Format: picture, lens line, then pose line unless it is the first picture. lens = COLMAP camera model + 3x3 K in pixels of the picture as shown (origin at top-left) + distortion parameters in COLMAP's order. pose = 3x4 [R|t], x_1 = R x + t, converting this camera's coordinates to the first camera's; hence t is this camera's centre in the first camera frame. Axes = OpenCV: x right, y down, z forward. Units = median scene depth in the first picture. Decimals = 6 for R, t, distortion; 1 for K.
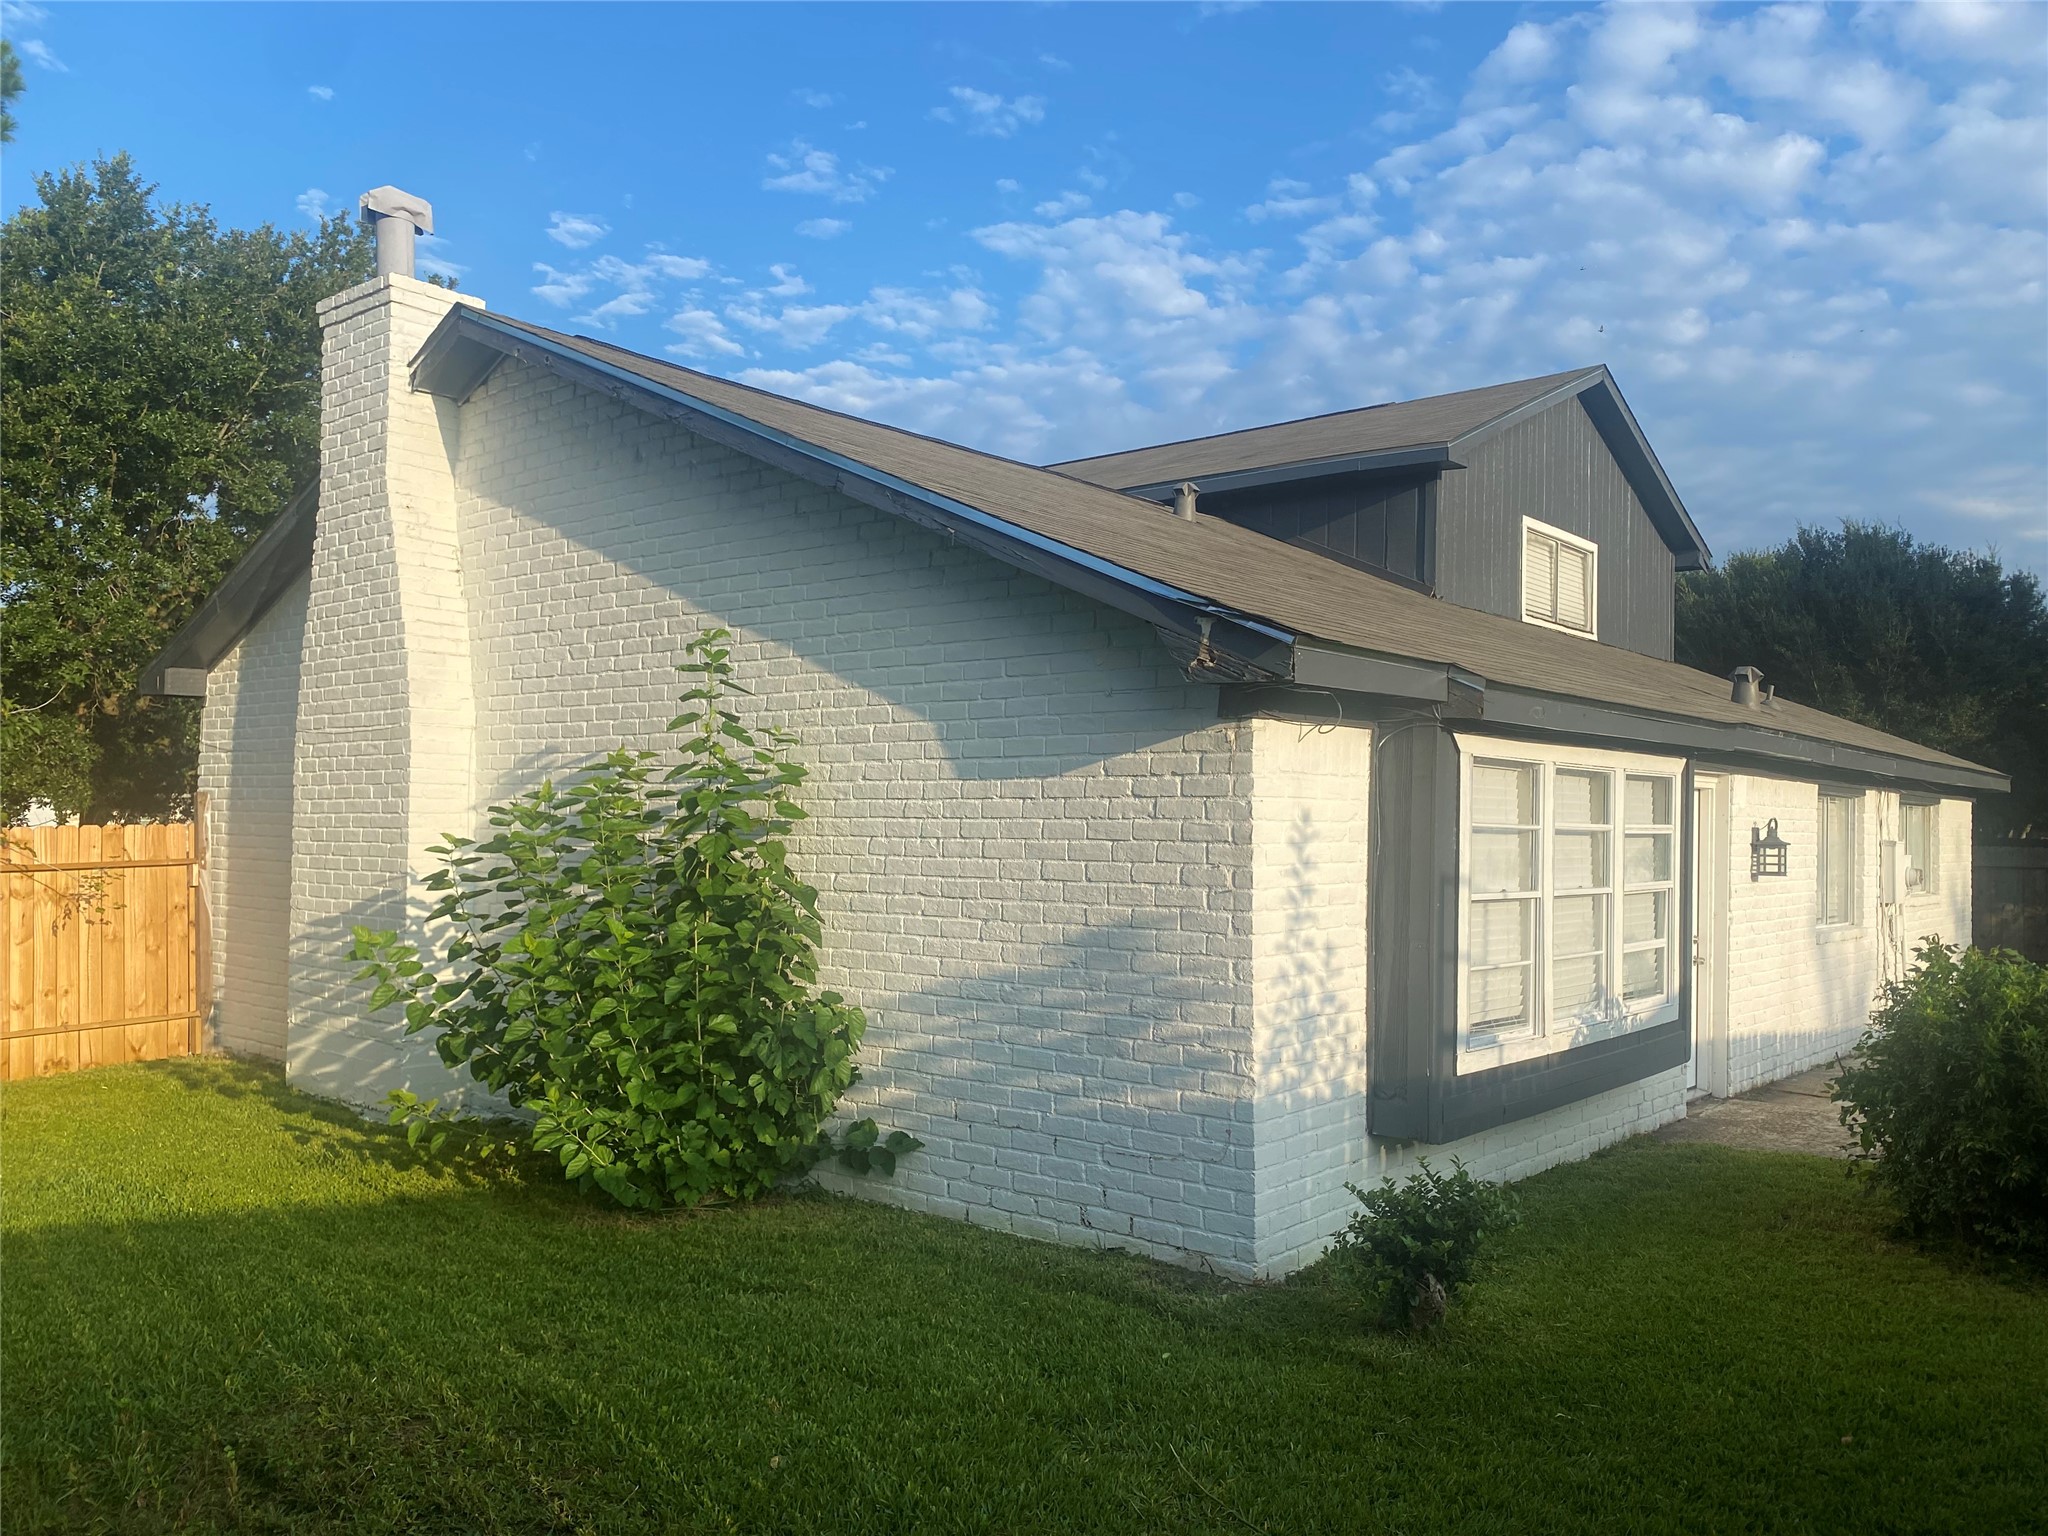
lens RADIAL K [[1581.0, 0, 1027.7], [0, 1581.0, 797.8], [0, 0, 1]] dist [0.088144, -0.088293]
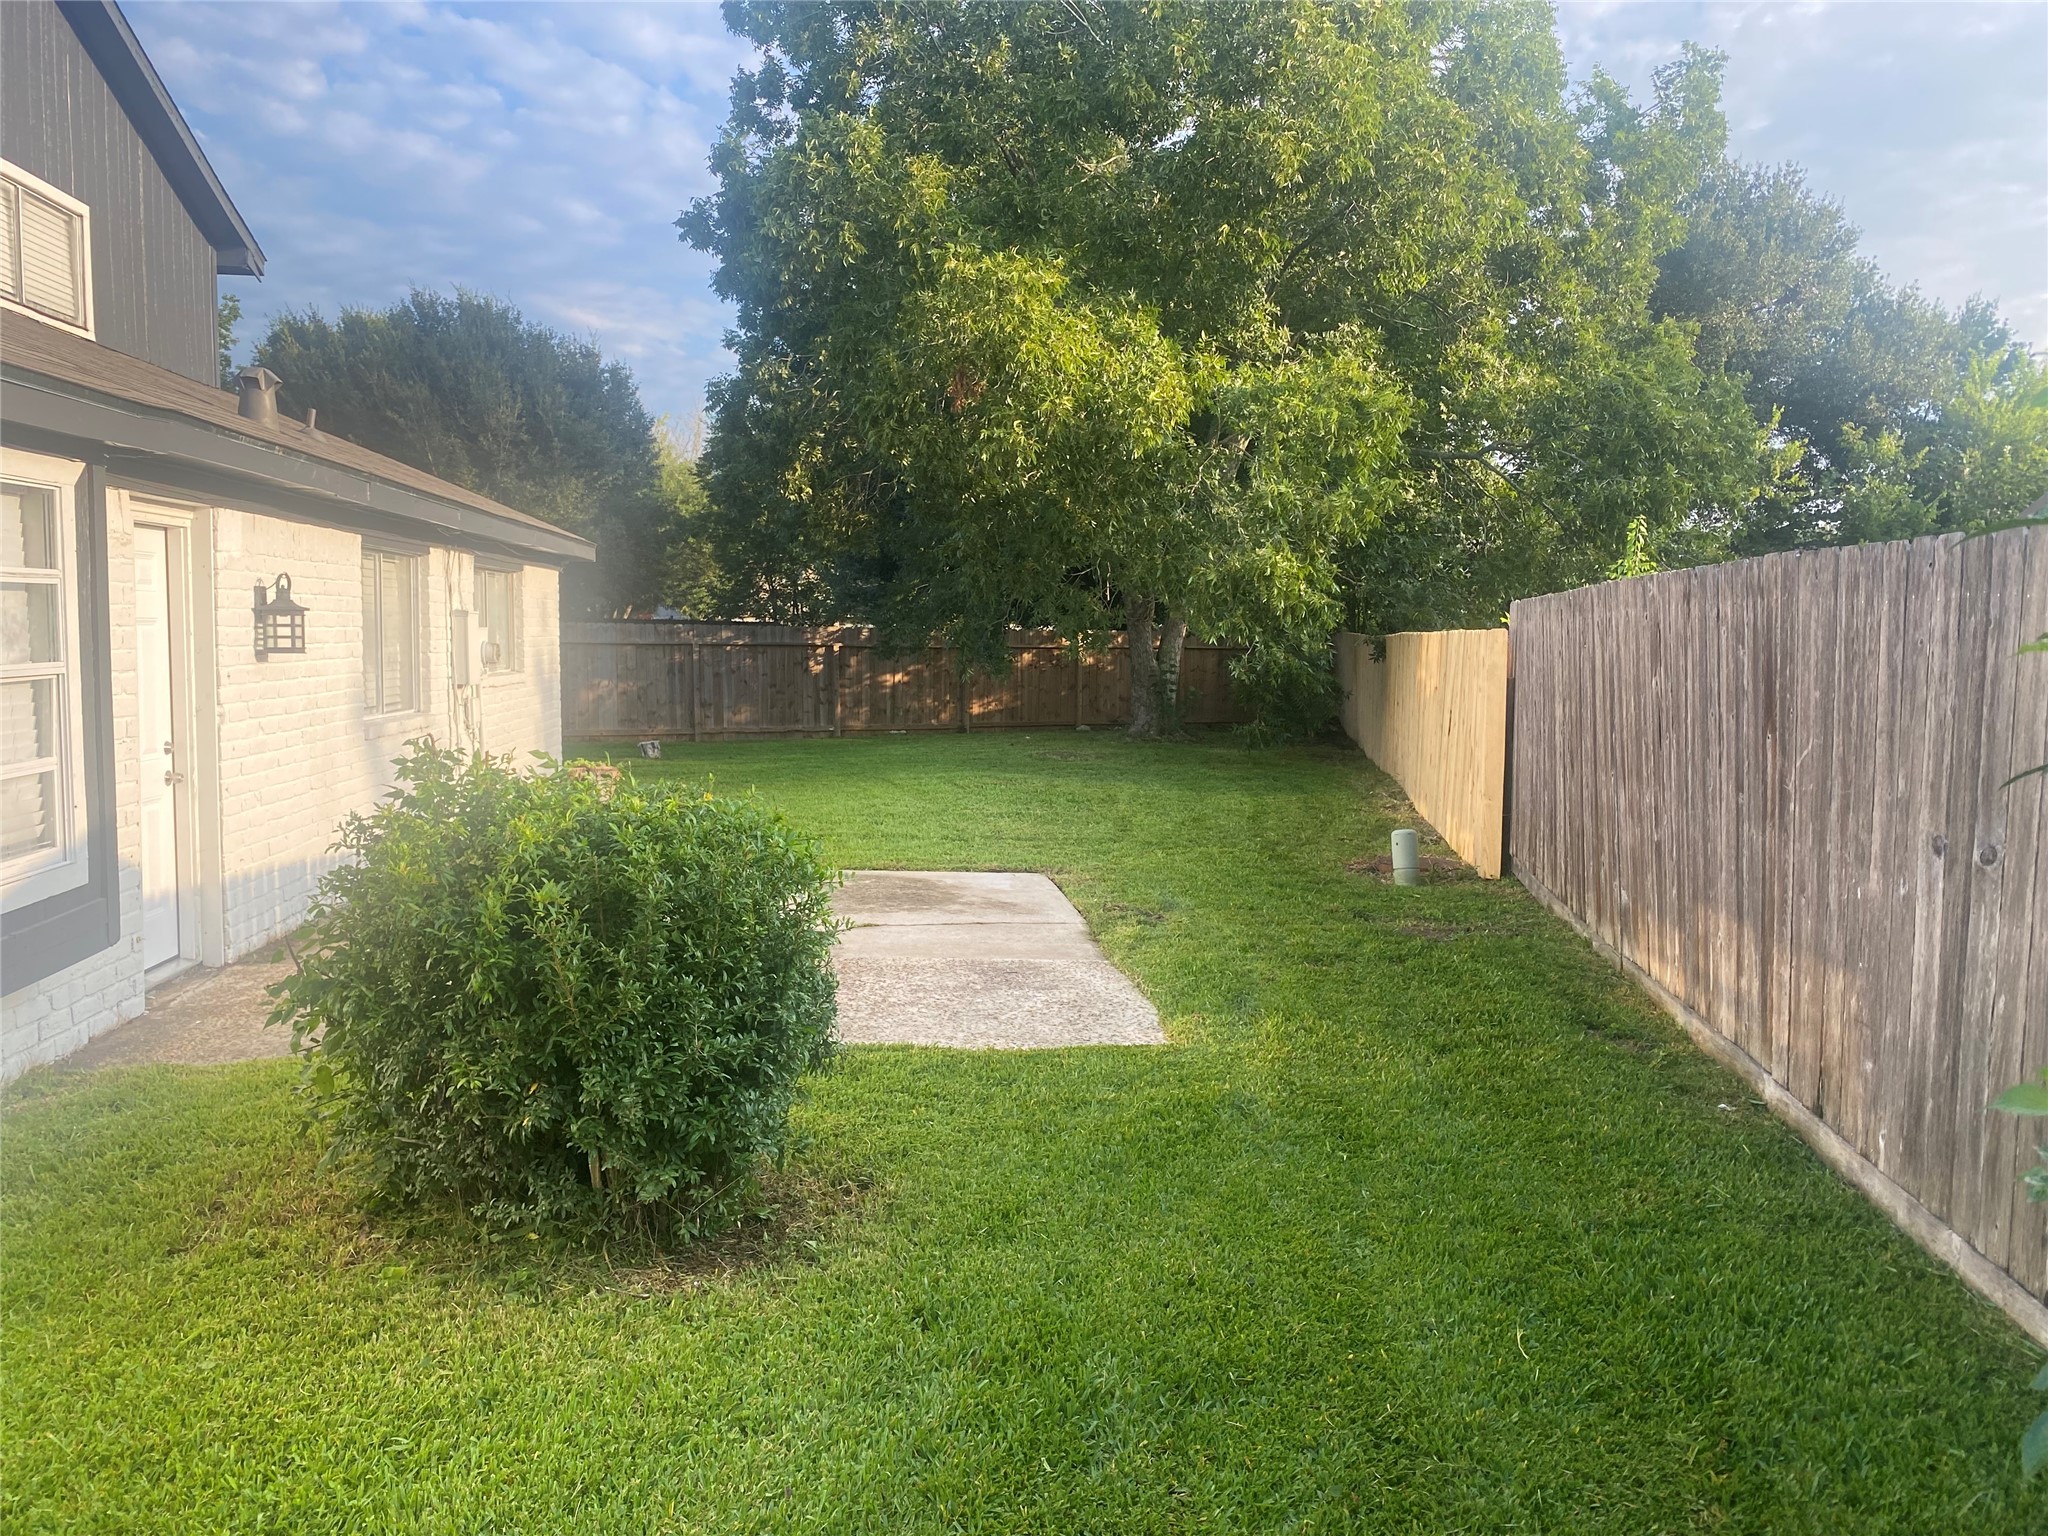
lens RADIAL K [[1552.9, 0, 1024.0], [0, 1552.9, 768.0], [0, 0, 1]] dist [0.085321, 0.003368]
pose [[0.698159, -0.073050, 0.712207, 0.183380], [-0.010372, 0.993645, 0.112084, 0.016576], [-0.715868, -0.085639, 0.692964, 0.258619]]
